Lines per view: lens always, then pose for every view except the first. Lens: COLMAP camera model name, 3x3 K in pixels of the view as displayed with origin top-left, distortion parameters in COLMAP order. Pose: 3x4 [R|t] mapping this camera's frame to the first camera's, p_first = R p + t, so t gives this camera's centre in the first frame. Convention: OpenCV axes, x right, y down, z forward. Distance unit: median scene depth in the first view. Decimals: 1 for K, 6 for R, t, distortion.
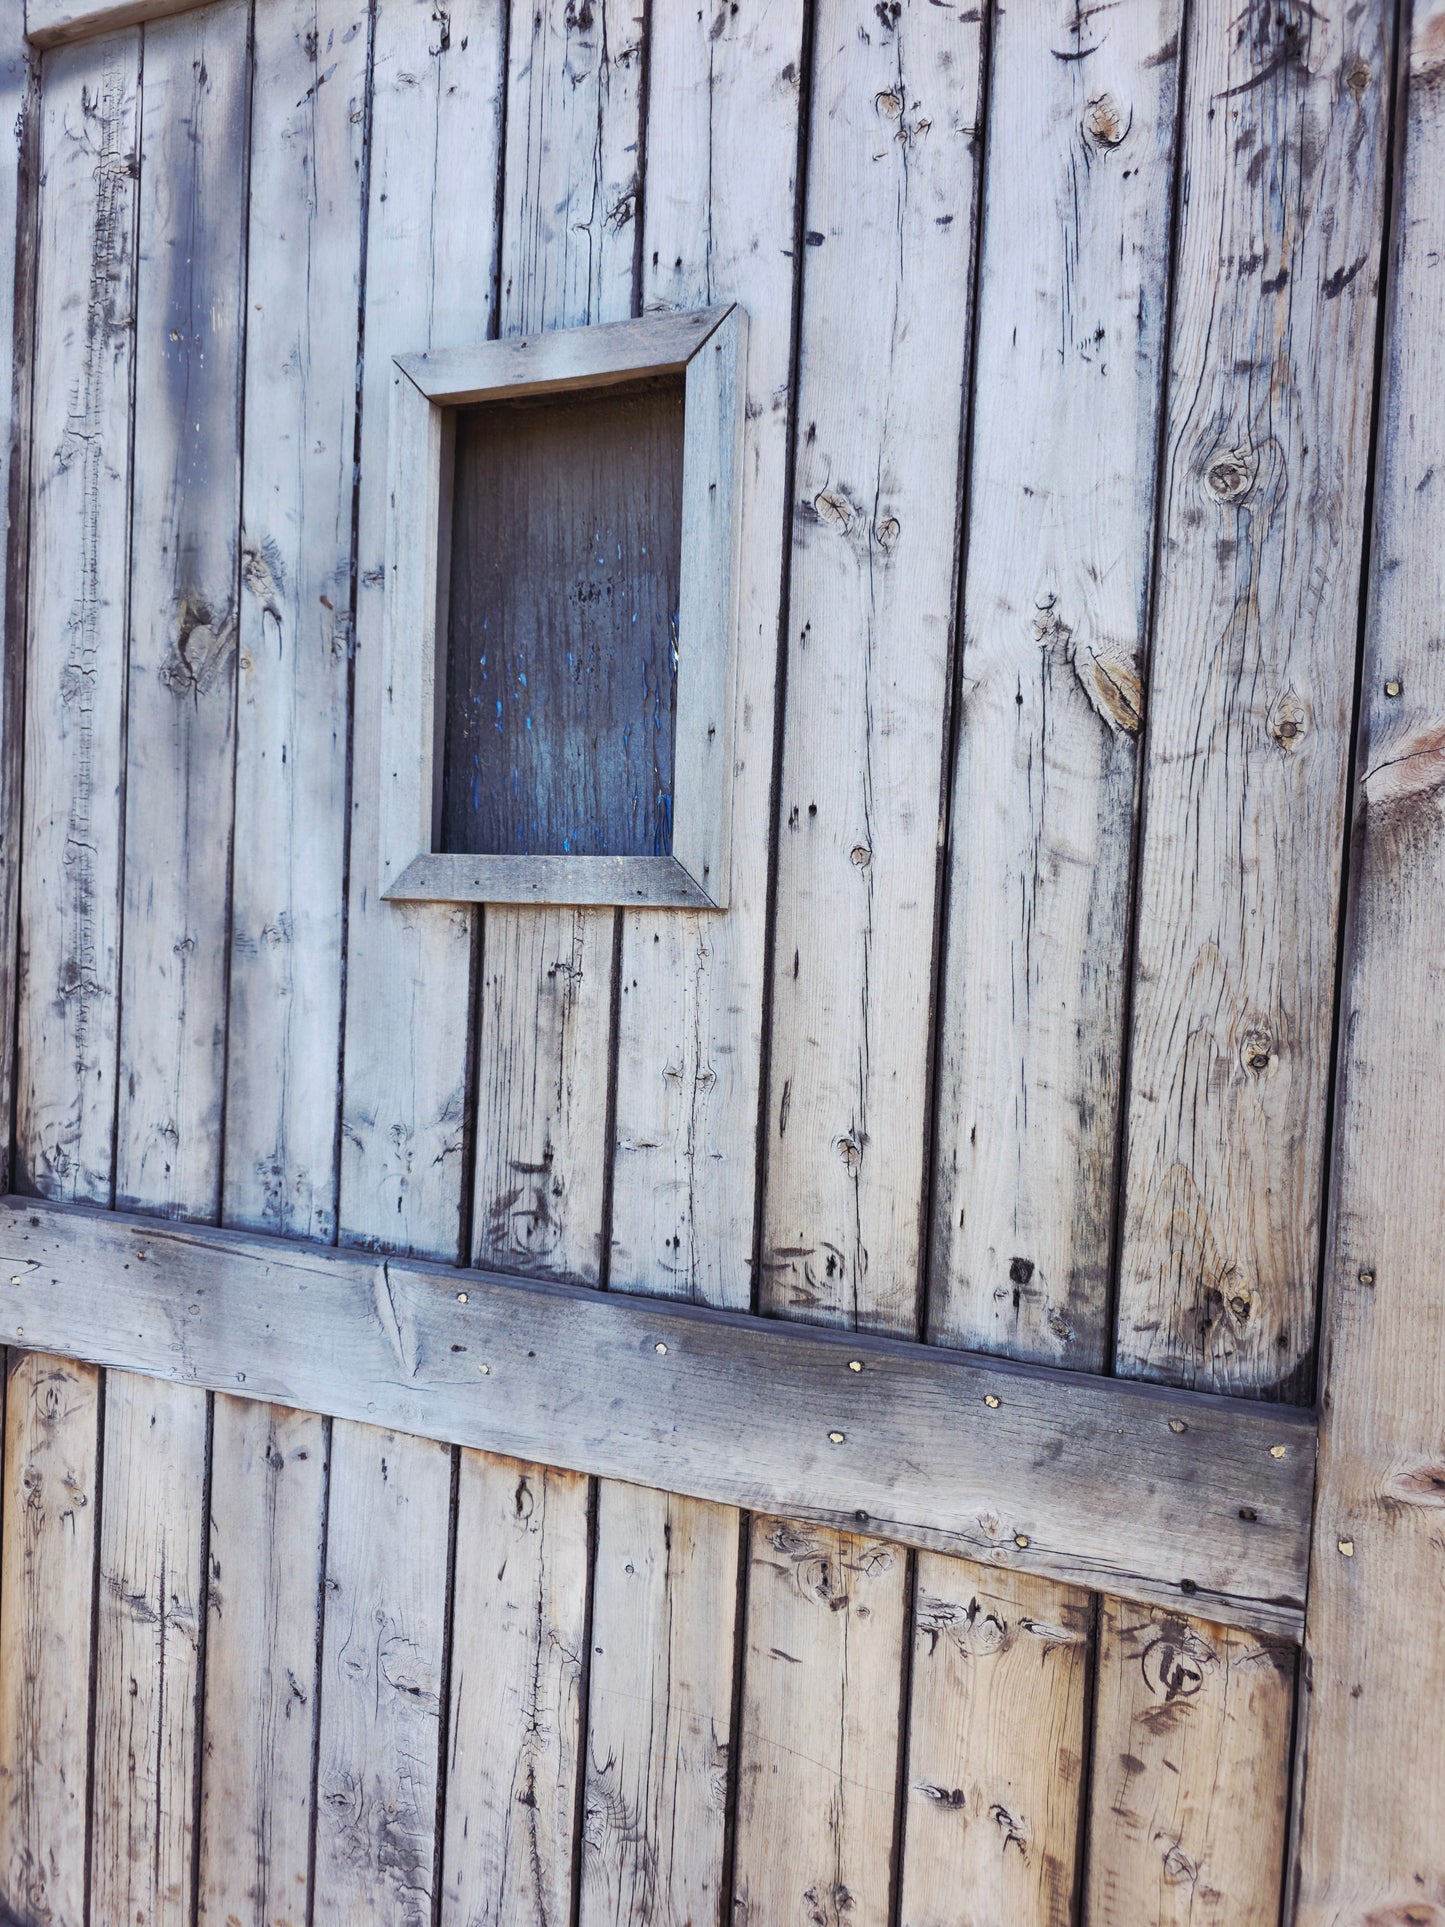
lens RADIAL K [[1250.5, 0, 722.6], [0, 1250.5, 958.3], [0, 0, 1]] dist [0.048620, -0.047392]
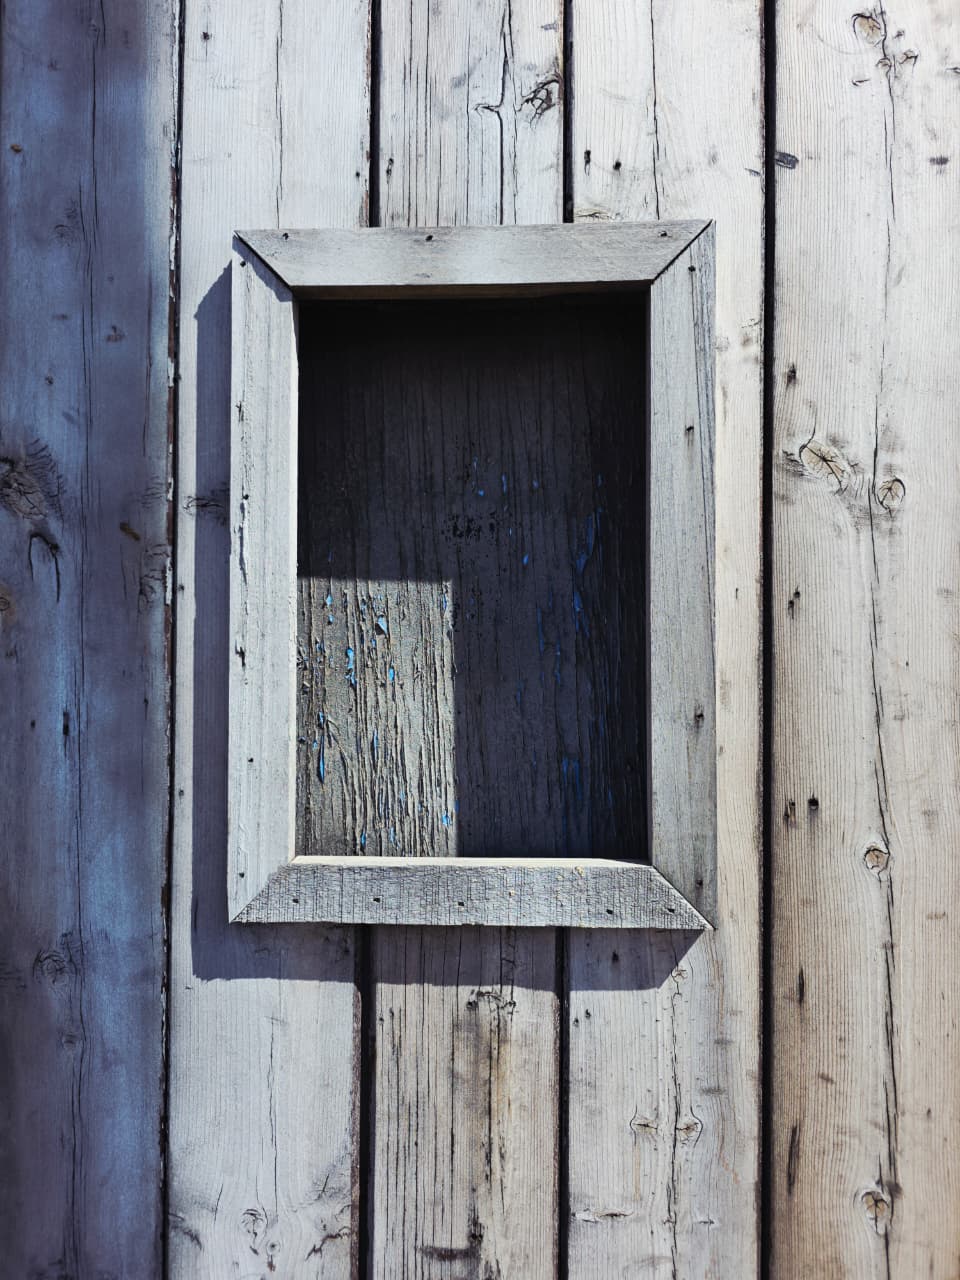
lens RADIAL K [[830.6, 0, 451.0], [0, 830.6, 634.8], [0, 0, 1]] dist [0.048620, -0.047392]
pose [[0.947291, -0.028316, 0.319120, -0.321486], [0.041692, 0.998512, -0.035163, -0.210700], [-0.317650, 0.046615, 0.947062, 0.494794]]
